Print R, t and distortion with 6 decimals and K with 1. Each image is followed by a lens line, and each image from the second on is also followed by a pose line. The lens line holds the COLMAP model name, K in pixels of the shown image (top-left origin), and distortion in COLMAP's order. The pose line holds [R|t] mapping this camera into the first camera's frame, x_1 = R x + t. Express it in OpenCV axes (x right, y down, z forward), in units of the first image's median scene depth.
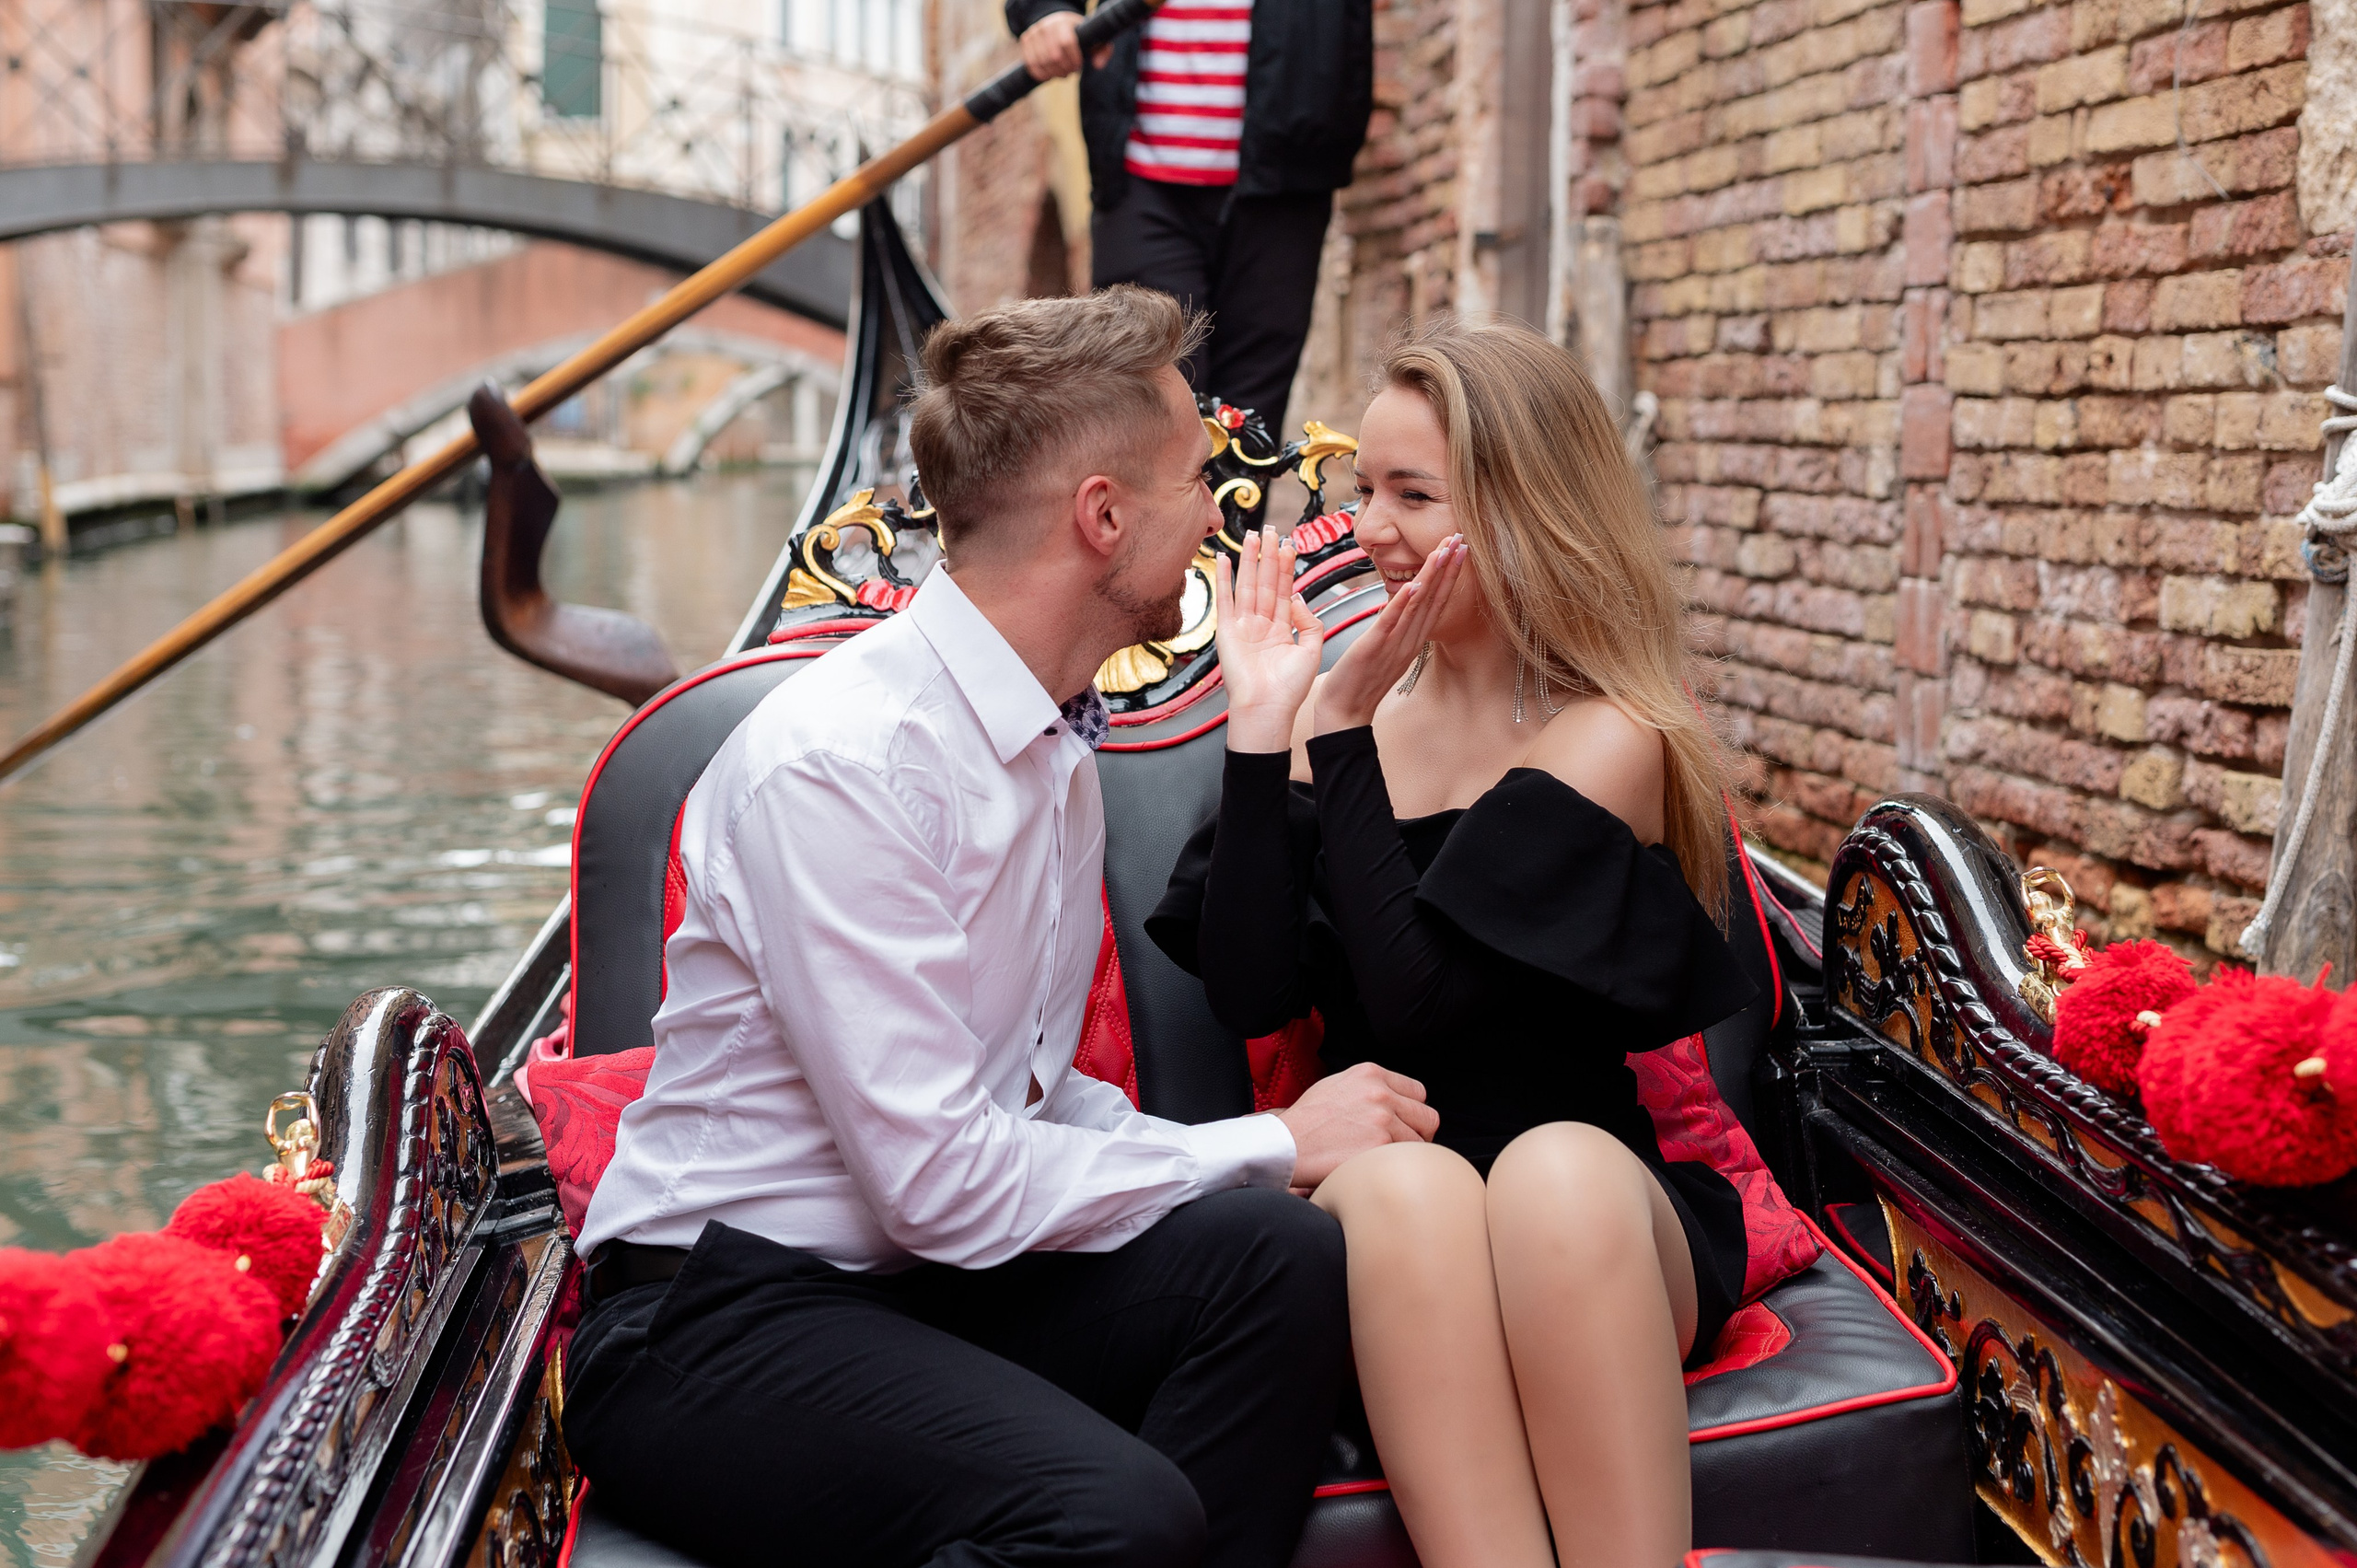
lens RADIAL K [[3790.3, 0, 1277.0], [0, 3790.3, 663.9], [0, 0, 1]] dist [-0.006208, 0.063334]
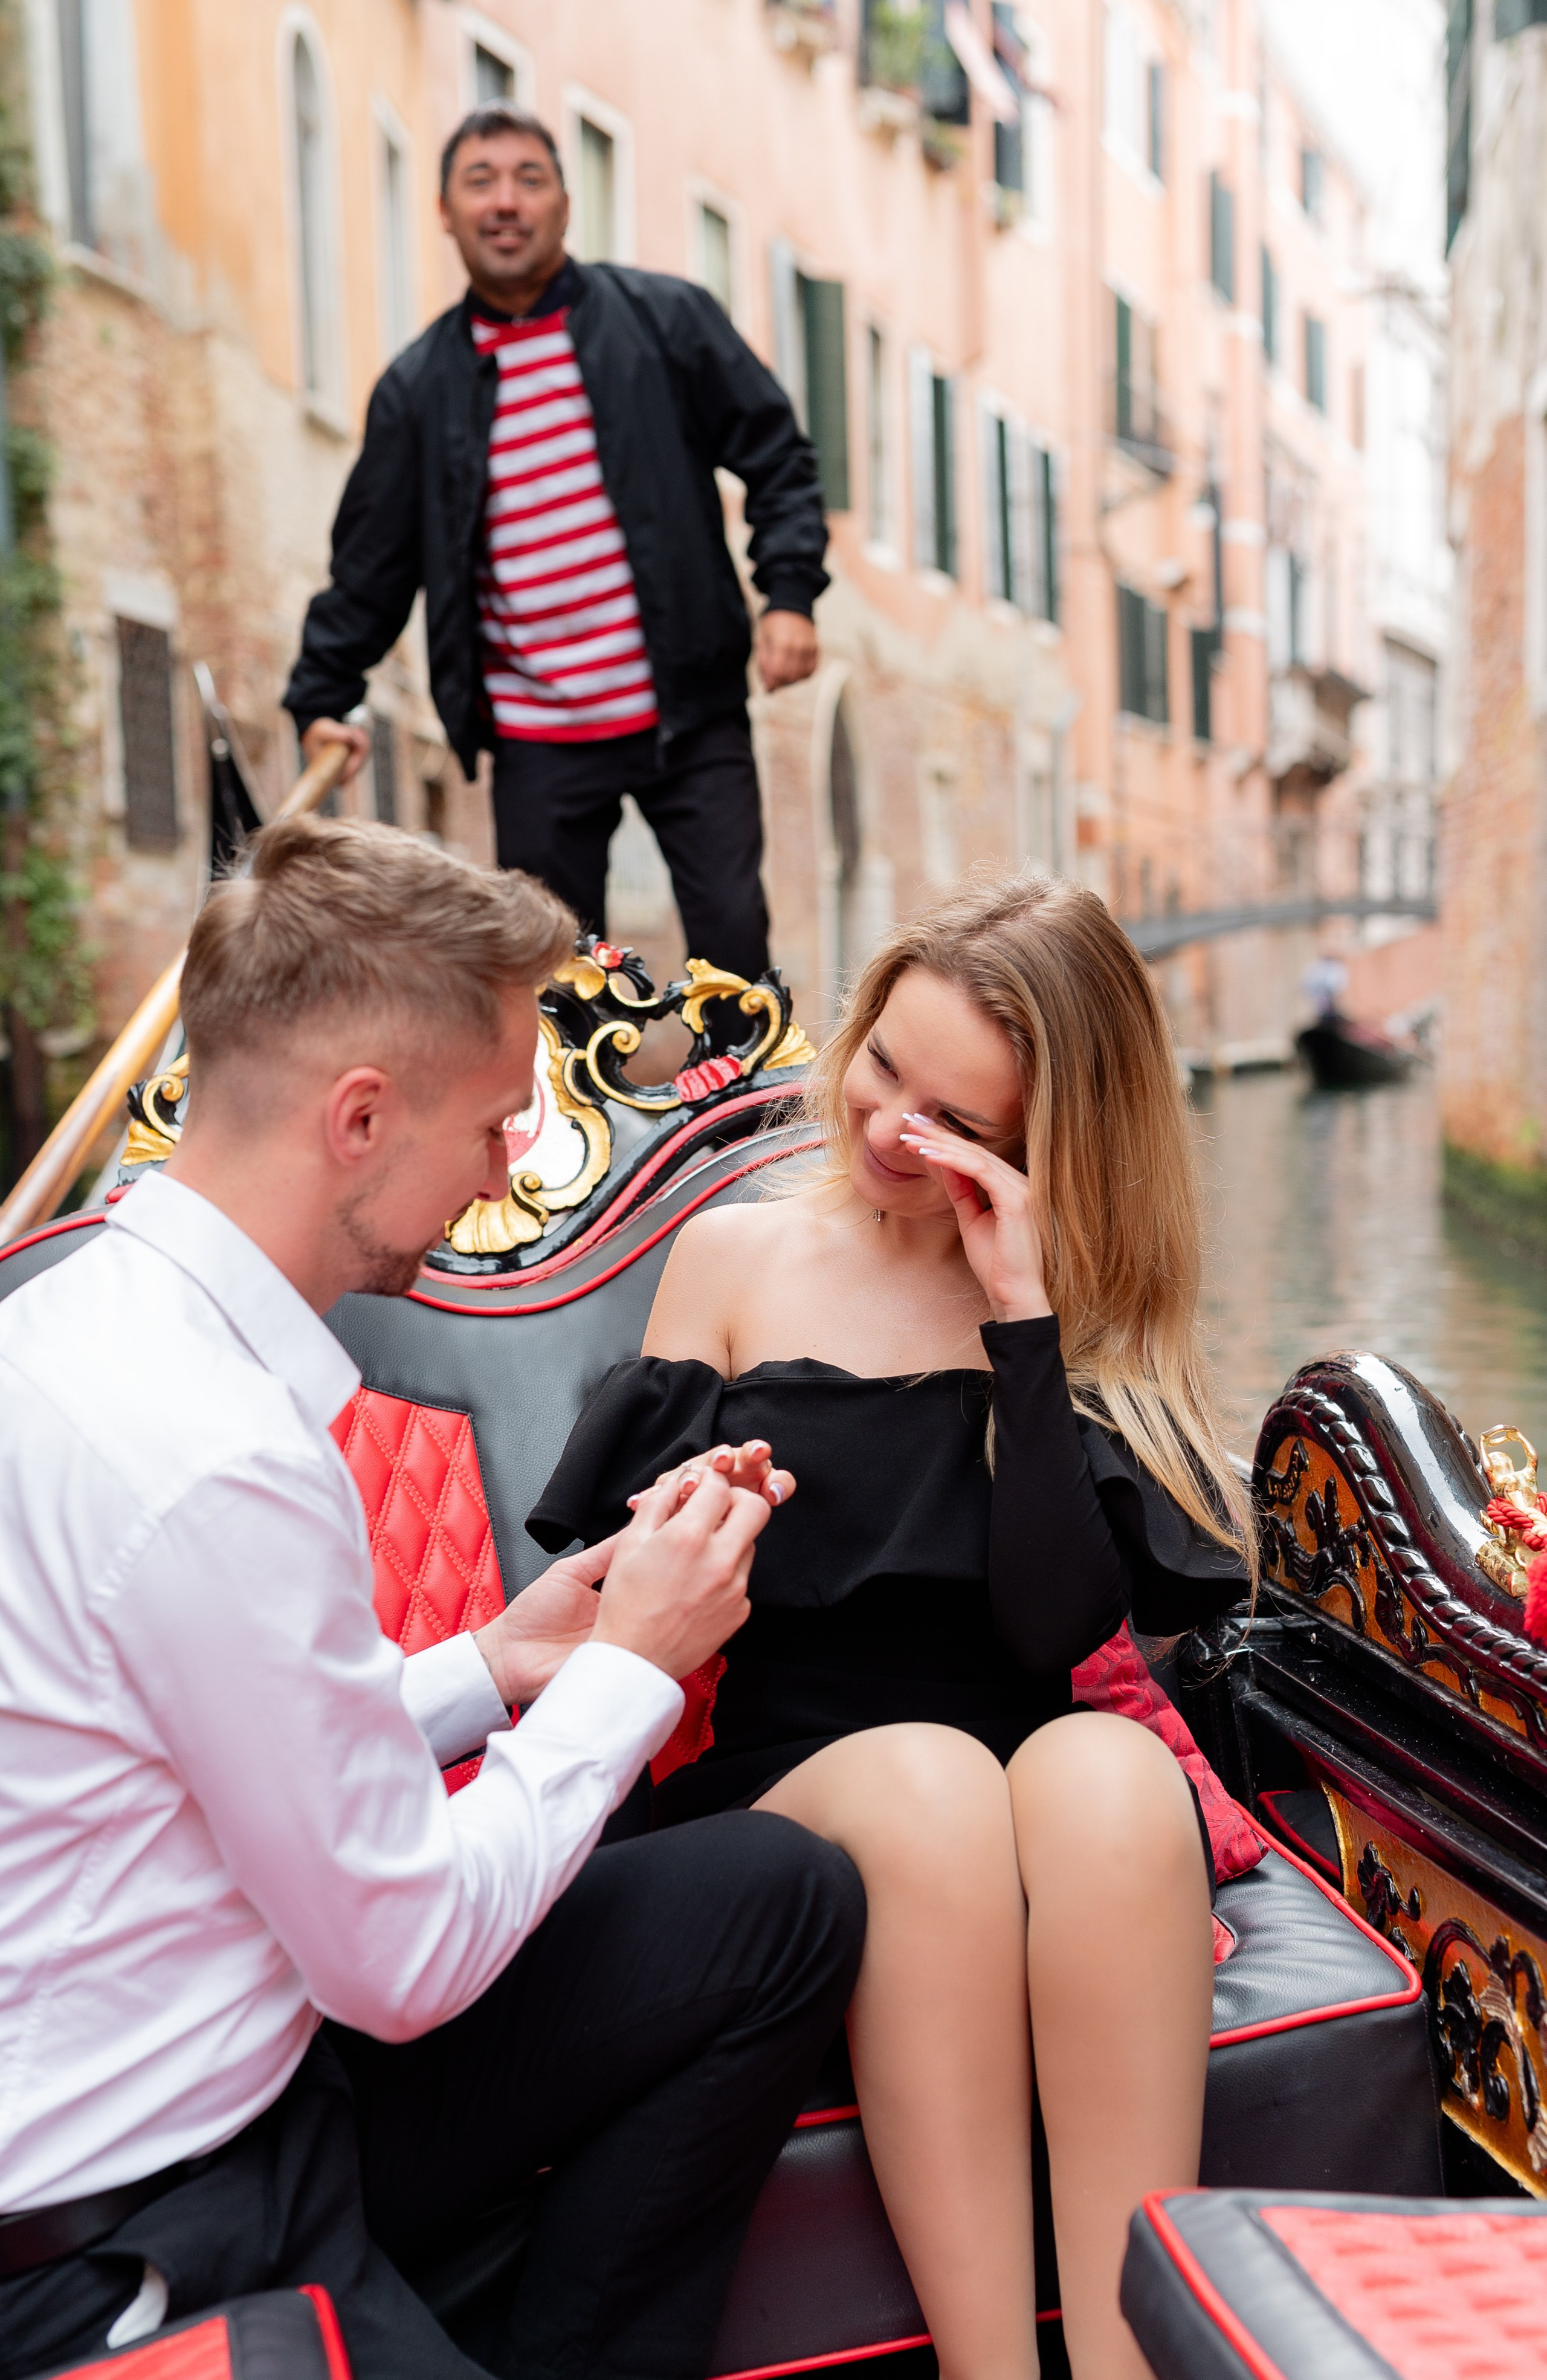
lens RADIAL K [[3657.9, 0, 864.2], [0, 3657.9, 1251.5], [0, 0, 1]] dist [-0.004796, -0.041945]
pose [[0.997850, -0.009200, 0.064893, -0.009362], [0.009354, 0.999954, -0.002070, 0.011041], [-0.064871, 0.002673, 0.997890, 0.116222]]
